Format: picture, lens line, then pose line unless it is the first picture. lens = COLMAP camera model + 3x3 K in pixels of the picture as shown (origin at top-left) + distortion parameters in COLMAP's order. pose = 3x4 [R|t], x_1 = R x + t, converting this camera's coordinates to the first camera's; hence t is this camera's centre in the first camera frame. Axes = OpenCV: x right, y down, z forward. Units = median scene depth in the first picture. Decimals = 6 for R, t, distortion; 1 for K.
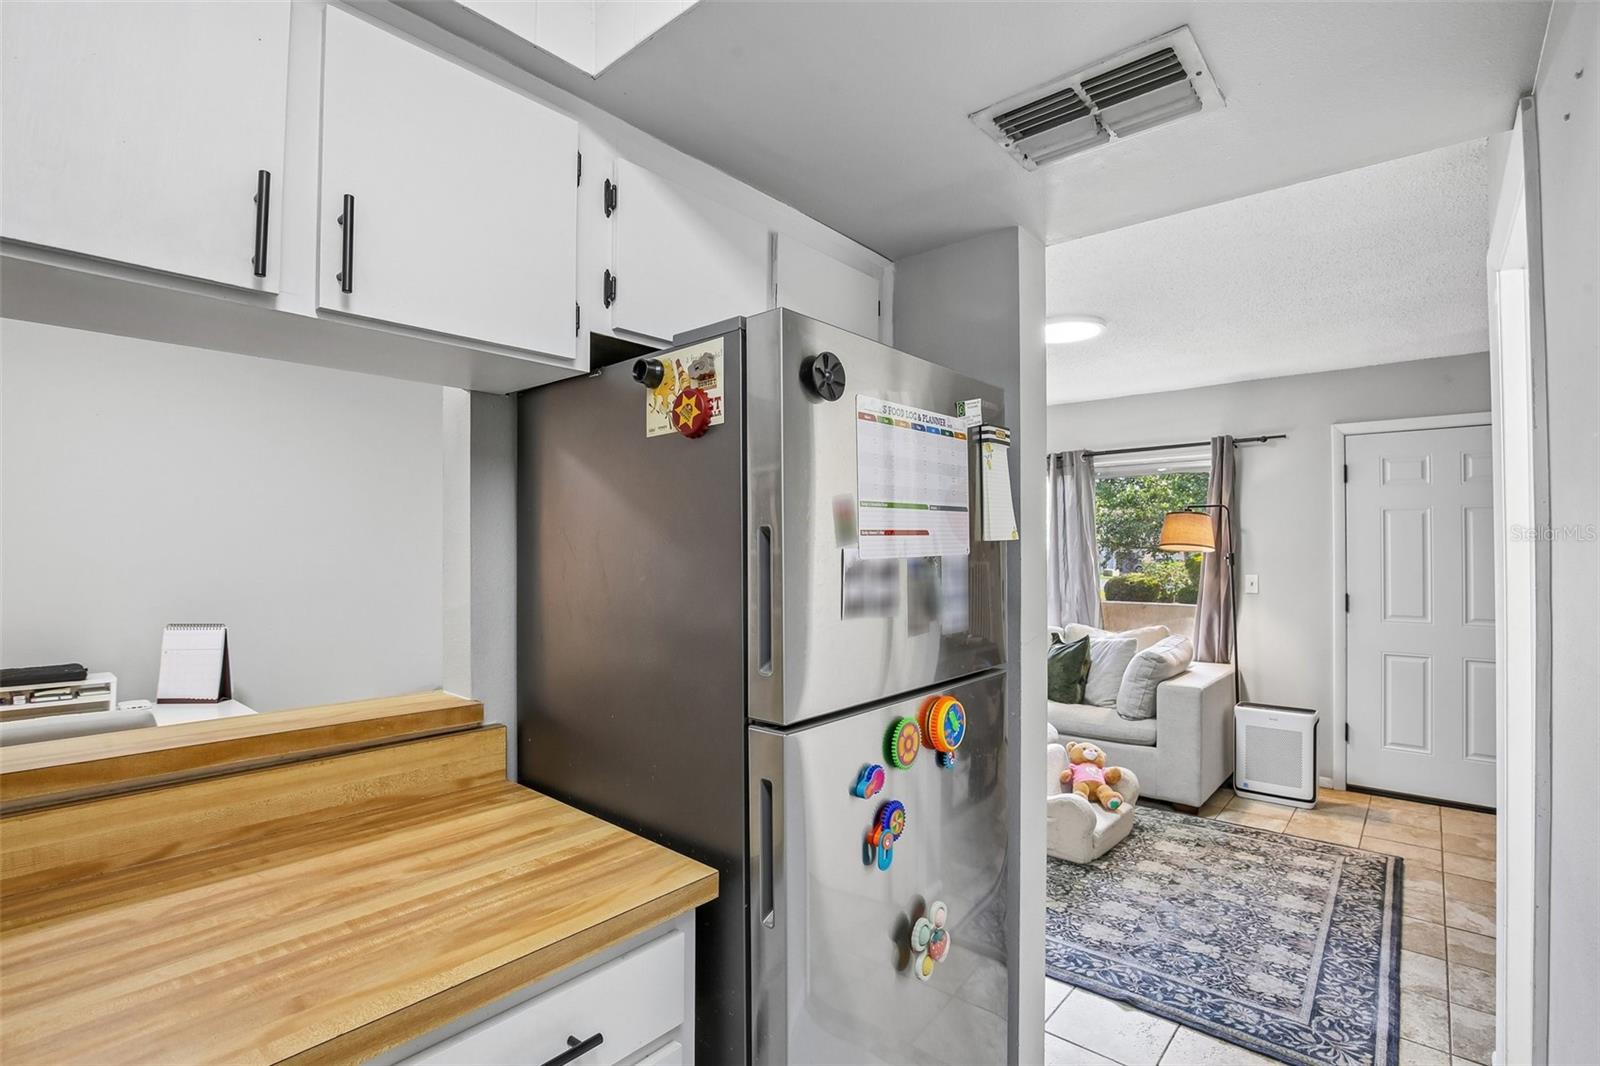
lens RADIAL K [[742.8, 0, 799.5], [0, 742.8, 536.7], [0, 0, 1]] dist [-0.030573, 0.005238]
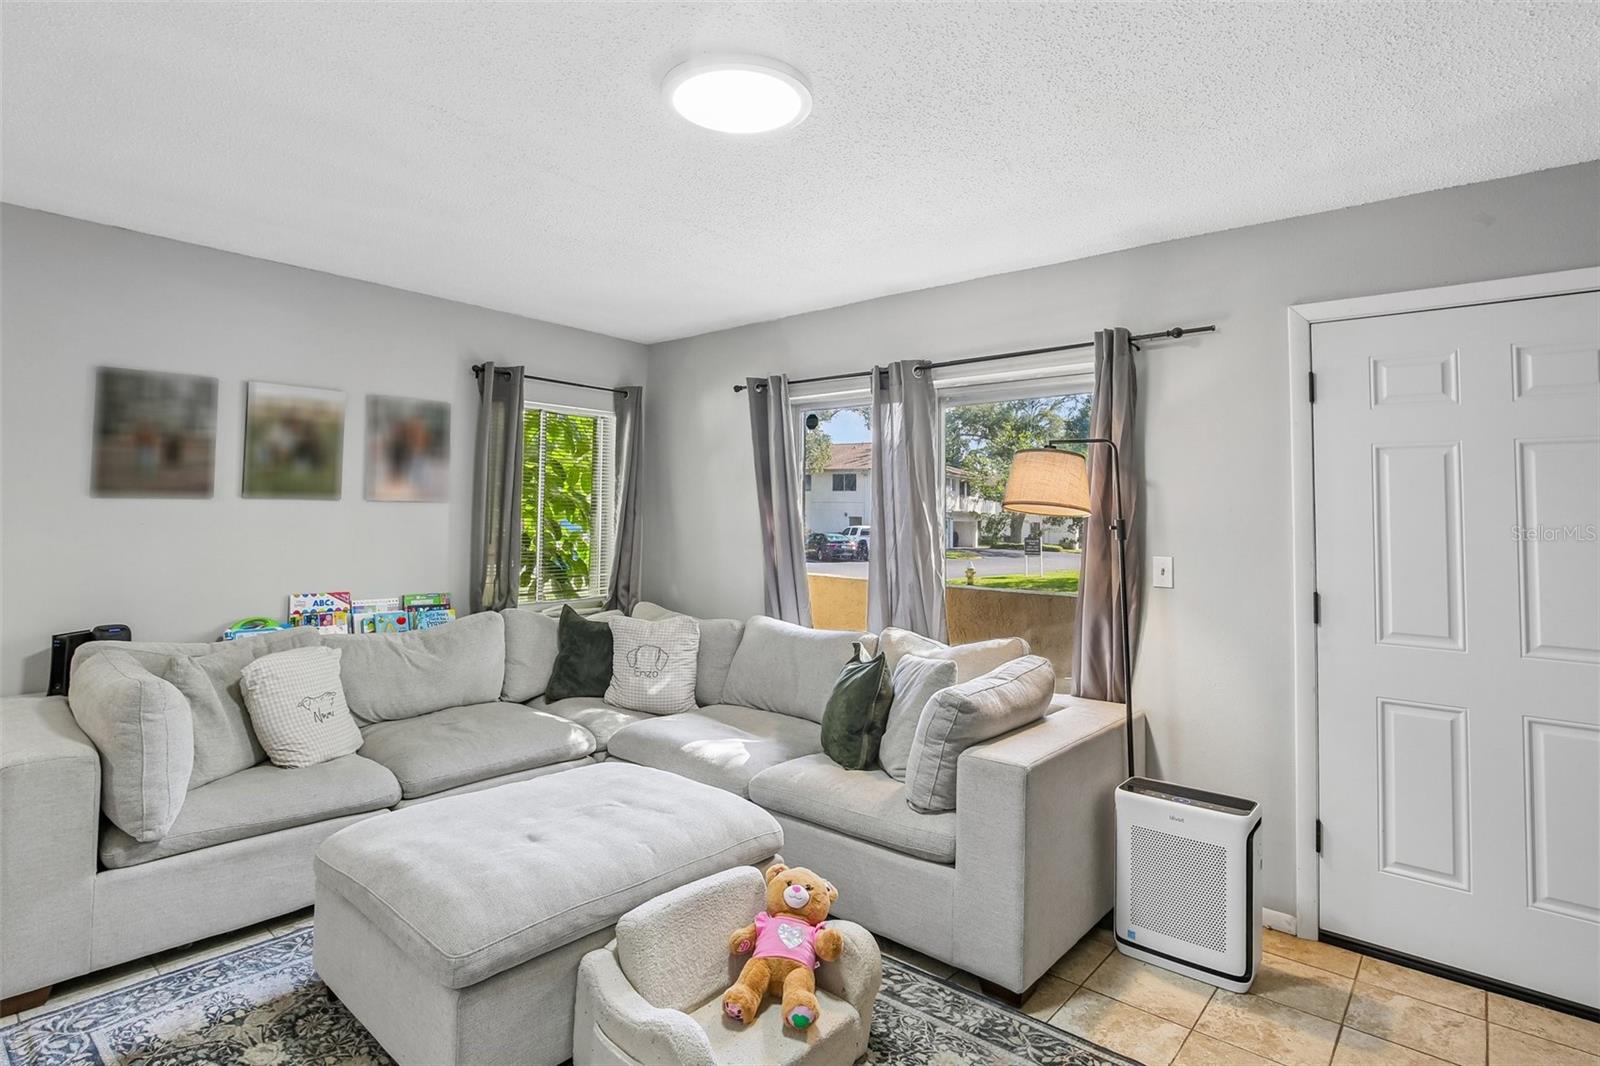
lens RADIAL K [[798.1, 0, 765.5], [0, 798.1, 463.4], [0, 0, 1]] dist [-0.022081, -0.000157]
pose [[0.999547, 0.013577, -0.026848, 0.385264], [-0.014867, 0.998714, -0.048475, 0.014725], [0.026155, 0.048853, 0.998463, 0.421962]]
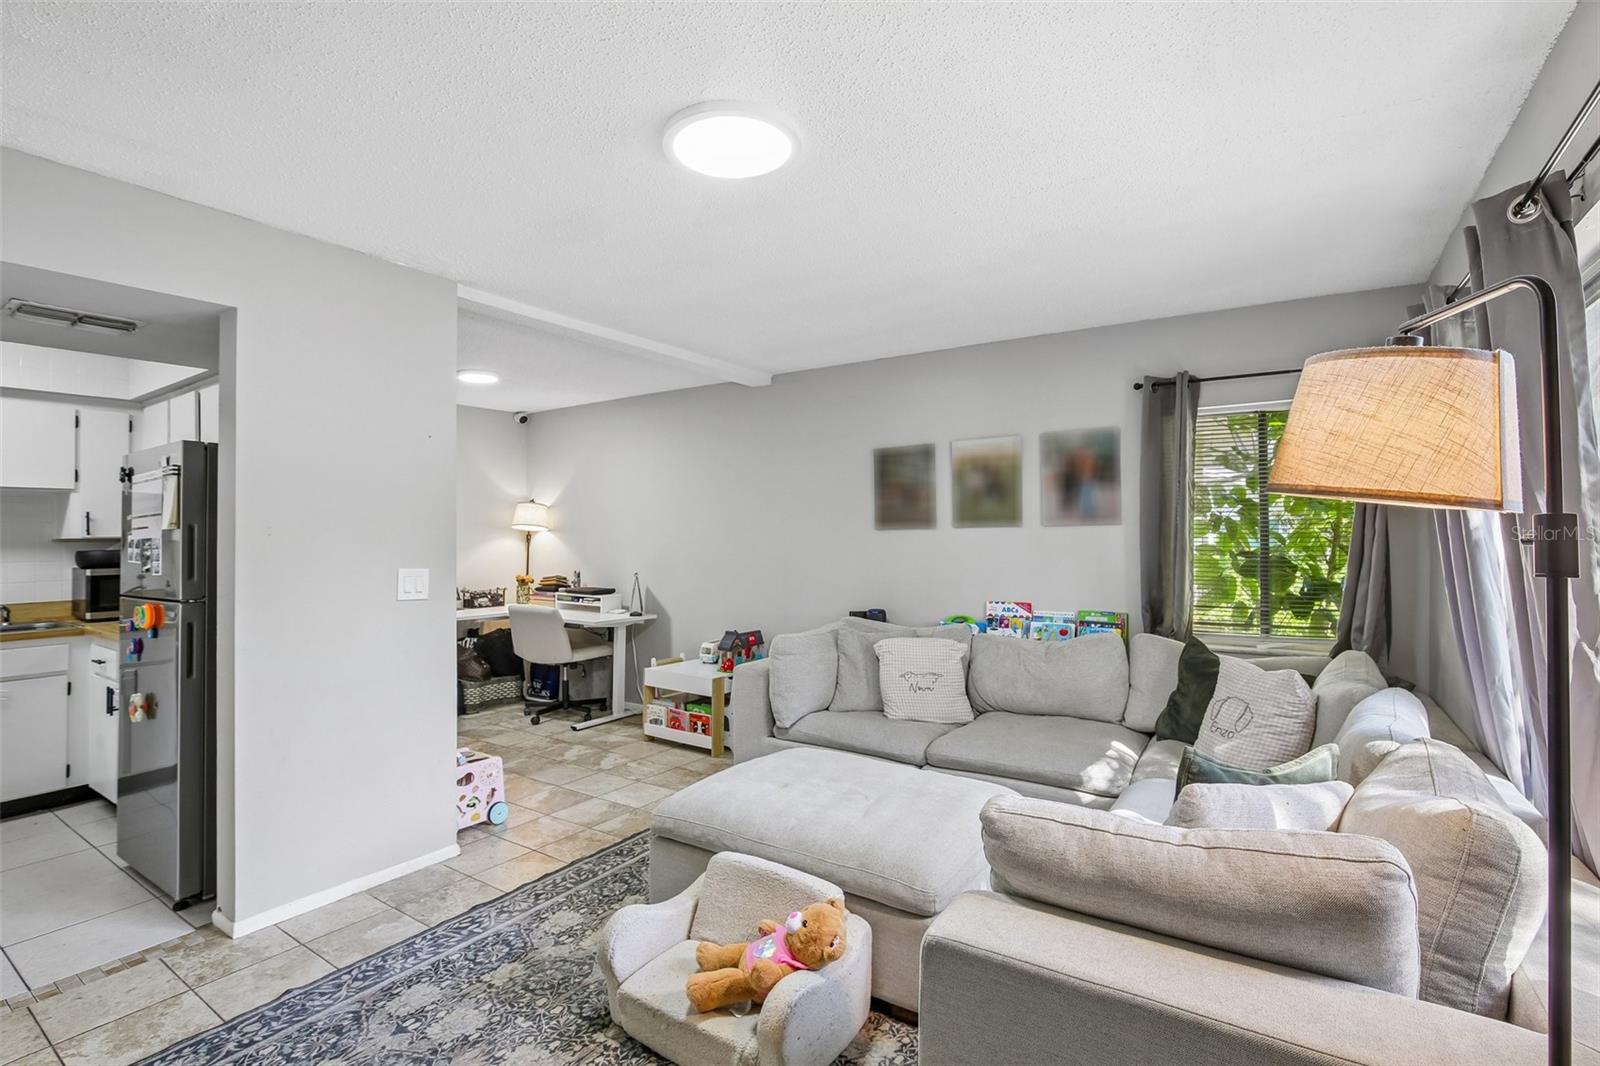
lens RADIAL K [[742.8, 0, 807.3], [0, 742.8, 524.1], [0, 0, 1]] dist [-0.030573, 0.005238]
pose [[0.133404, -0.018439, -0.990890, 0.914018], [0.025882, 0.999551, -0.015116, 0.025893], [0.990724, -0.023630, 0.133822, 0.952645]]
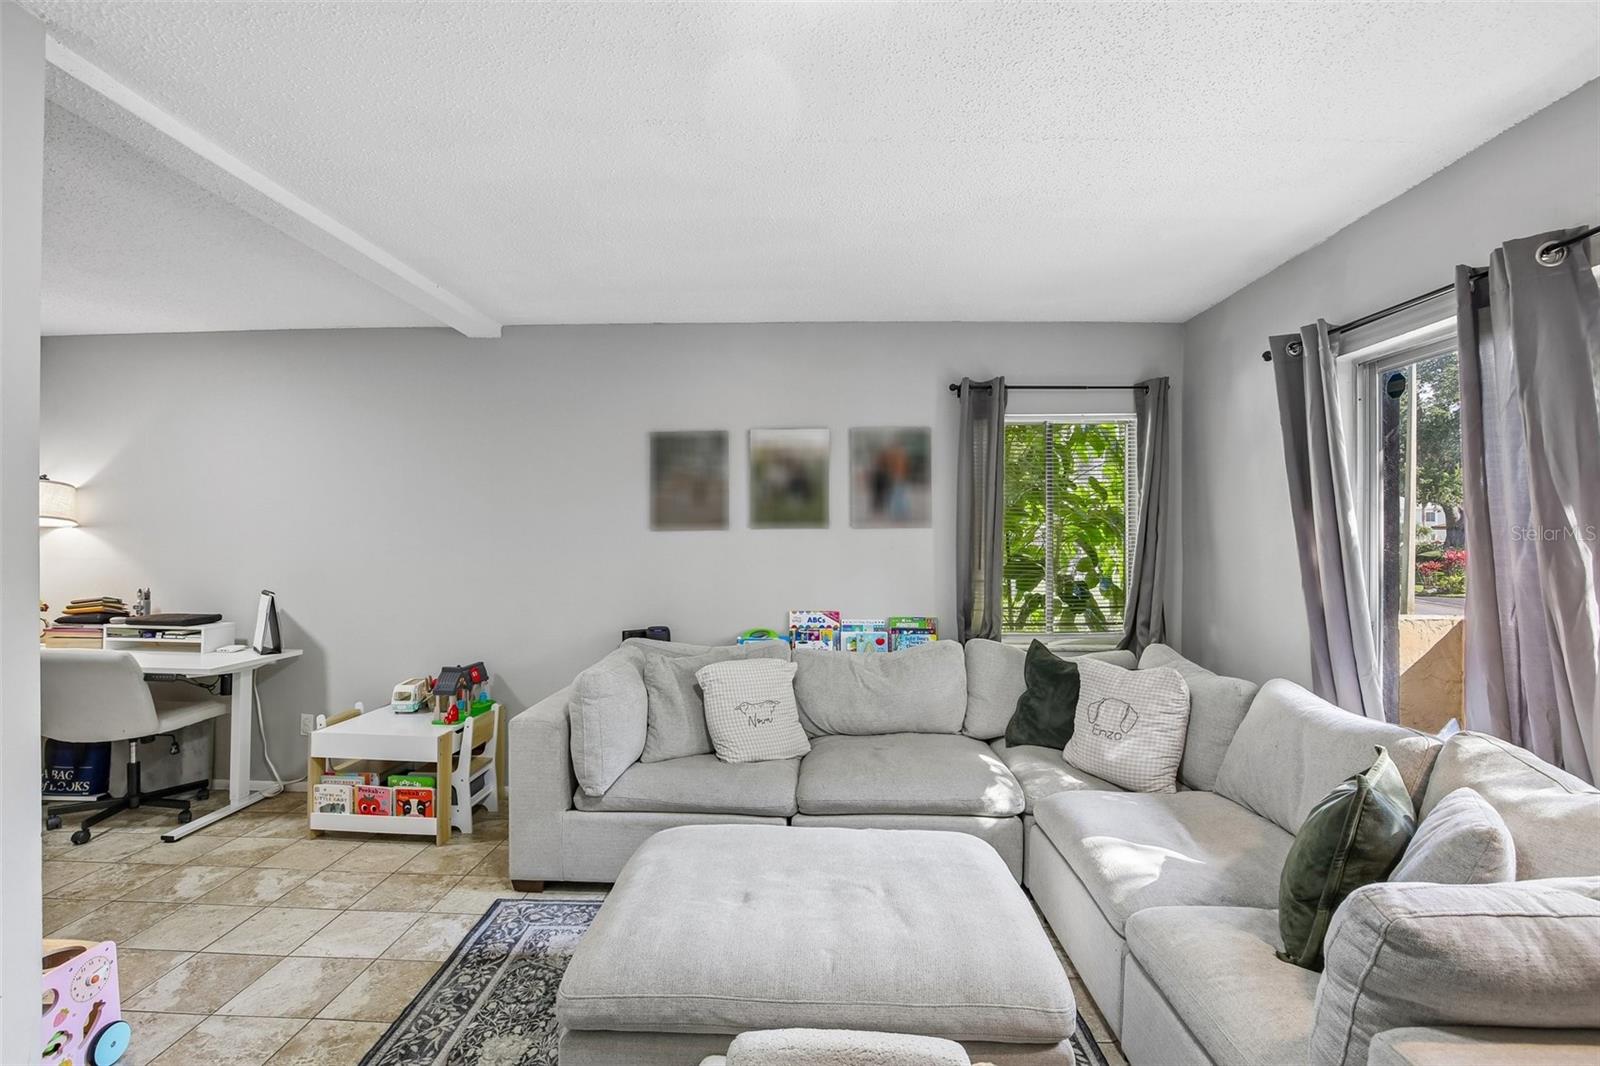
lens RADIAL K [[742.8, 0, 800.5], [0, 742.8, 532.6], [0, 0, 1]] dist [-0.030573, 0.005238]
pose [[0.625871, -0.005341, -0.779909, 0.611364], [0.017073, 0.999831, 0.006854, 0.019204], [0.779740, -0.017605, 0.625856, 0.743055]]
